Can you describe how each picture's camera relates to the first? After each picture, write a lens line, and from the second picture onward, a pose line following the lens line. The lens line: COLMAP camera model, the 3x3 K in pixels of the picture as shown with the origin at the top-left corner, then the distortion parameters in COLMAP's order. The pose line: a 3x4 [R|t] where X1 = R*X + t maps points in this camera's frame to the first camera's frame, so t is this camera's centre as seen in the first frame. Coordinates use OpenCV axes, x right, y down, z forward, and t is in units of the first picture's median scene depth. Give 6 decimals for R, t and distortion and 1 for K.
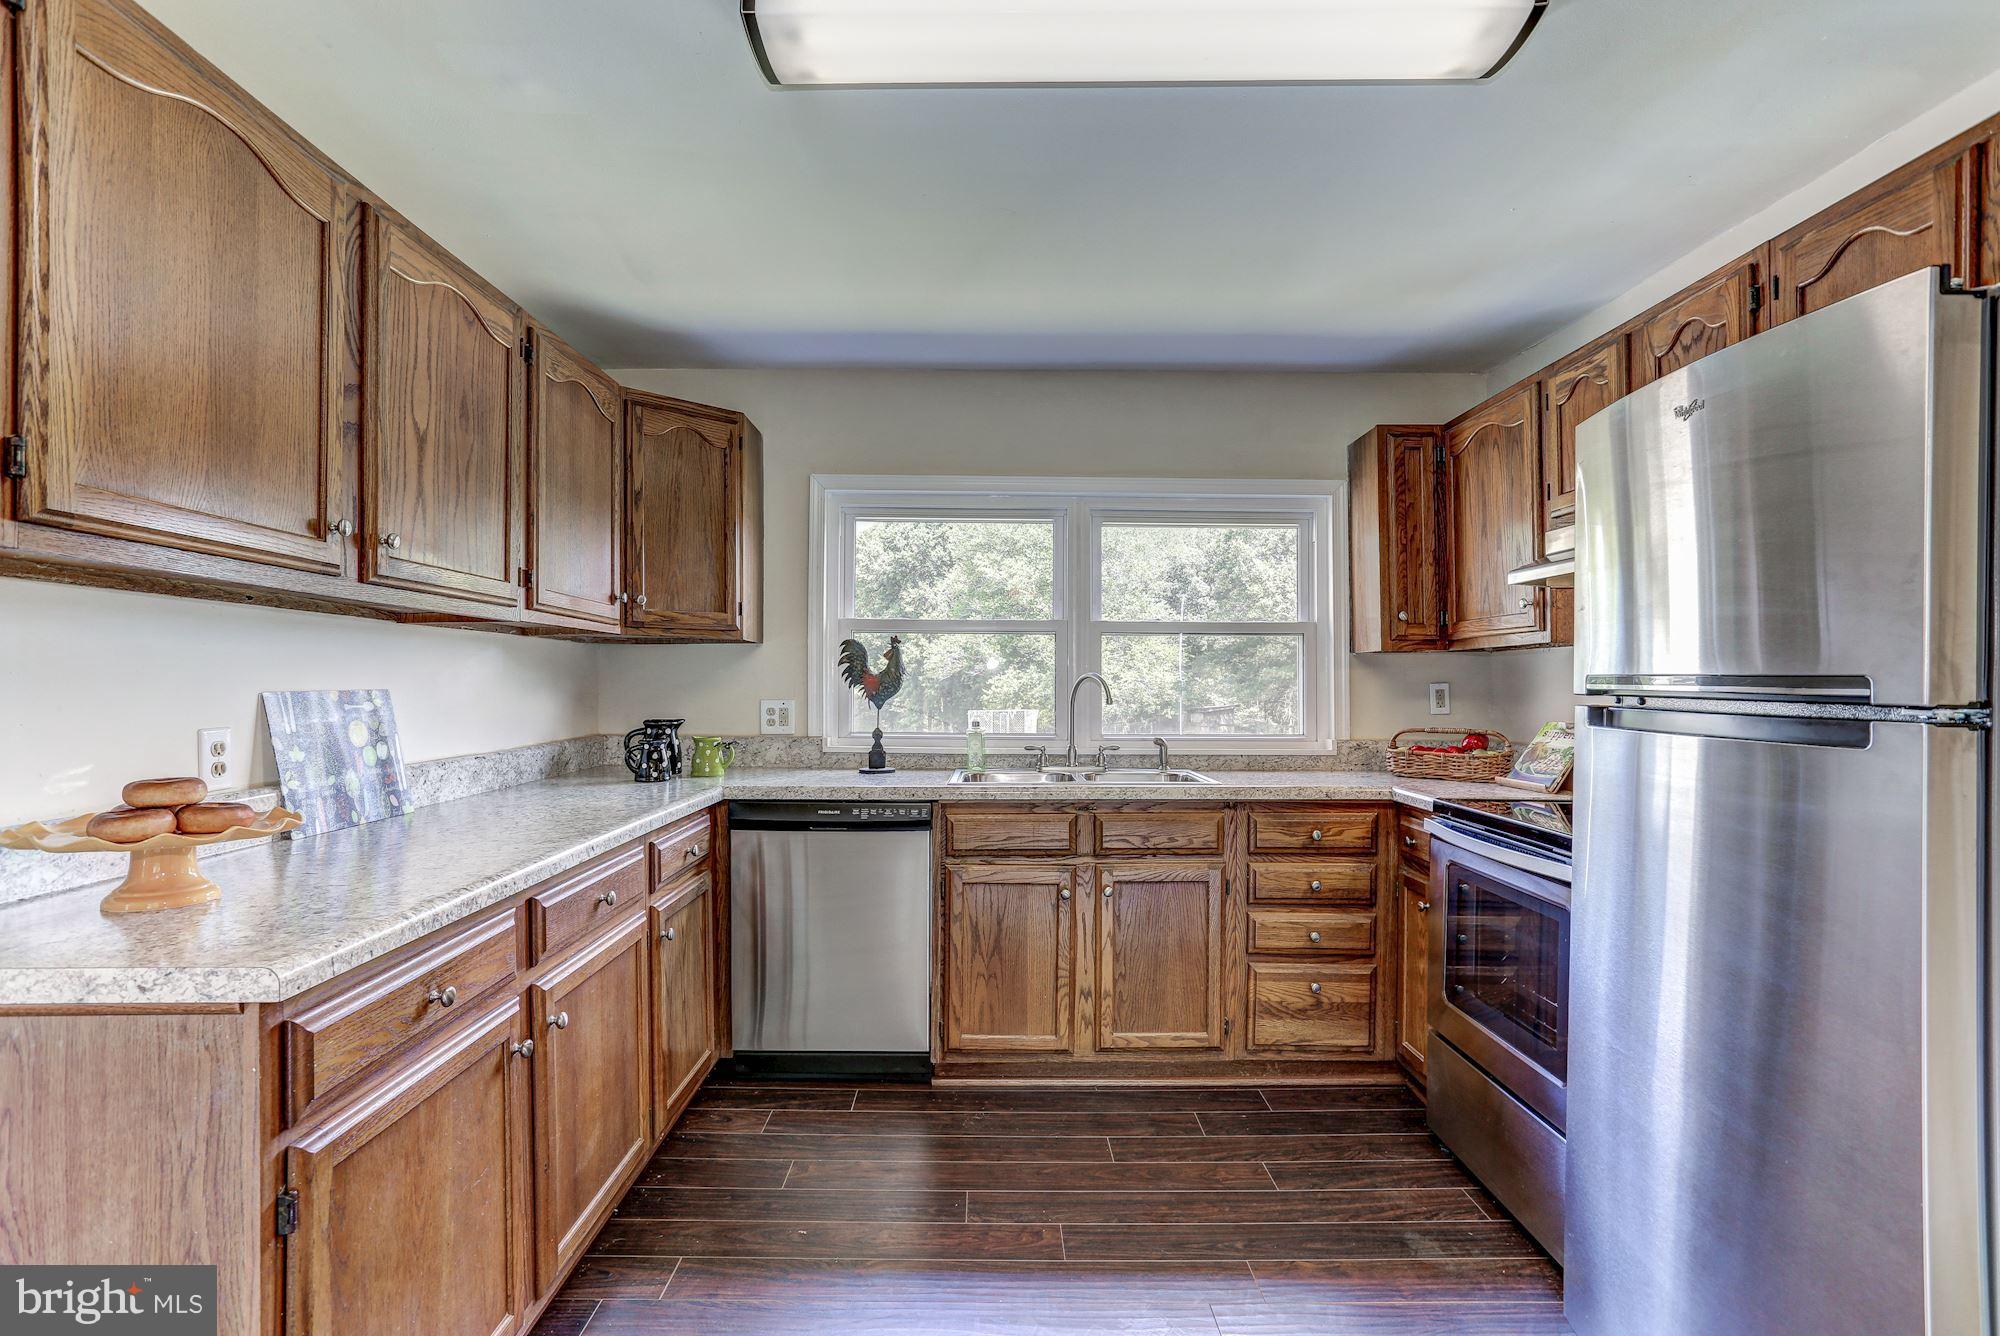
lens RADIAL K [[965.7, 0, 996.7], [0, 965.7, 669.1], [0, 0, 1]] dist [-0.057392, 0.034742]
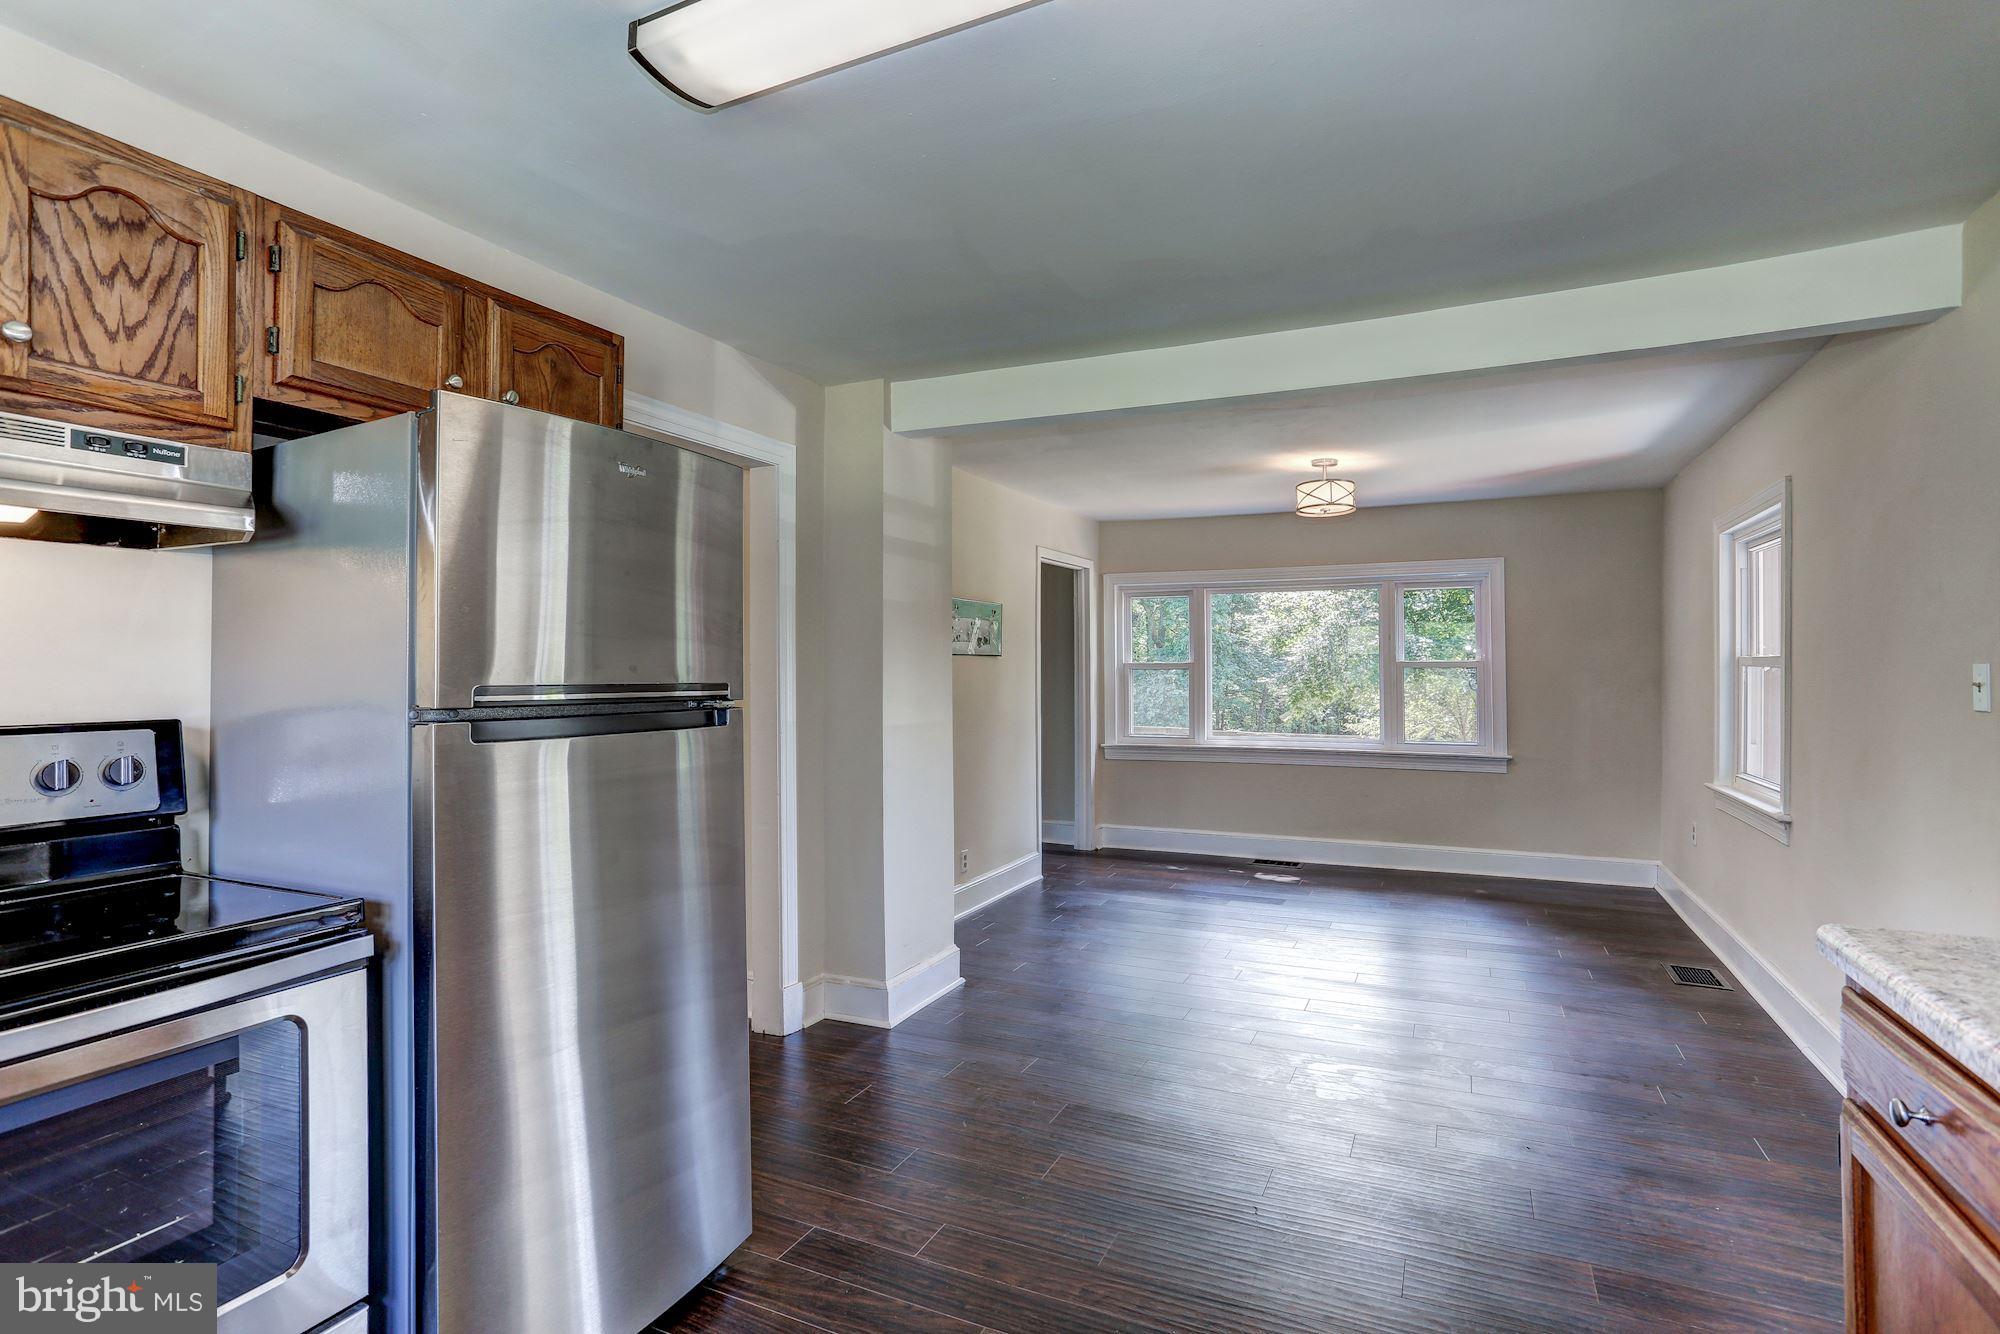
lens RADIAL K [[965.7, 0, 996.7], [0, 965.7, 668.1], [0, 0, 1]] dist [-0.057392, 0.034742]
pose [[-0.894442, 0.007792, 0.447116, -0.123270], [0.003032, 0.999931, -0.011361, 0.000638], [-0.447174, -0.008806, -0.894404, 0.946962]]
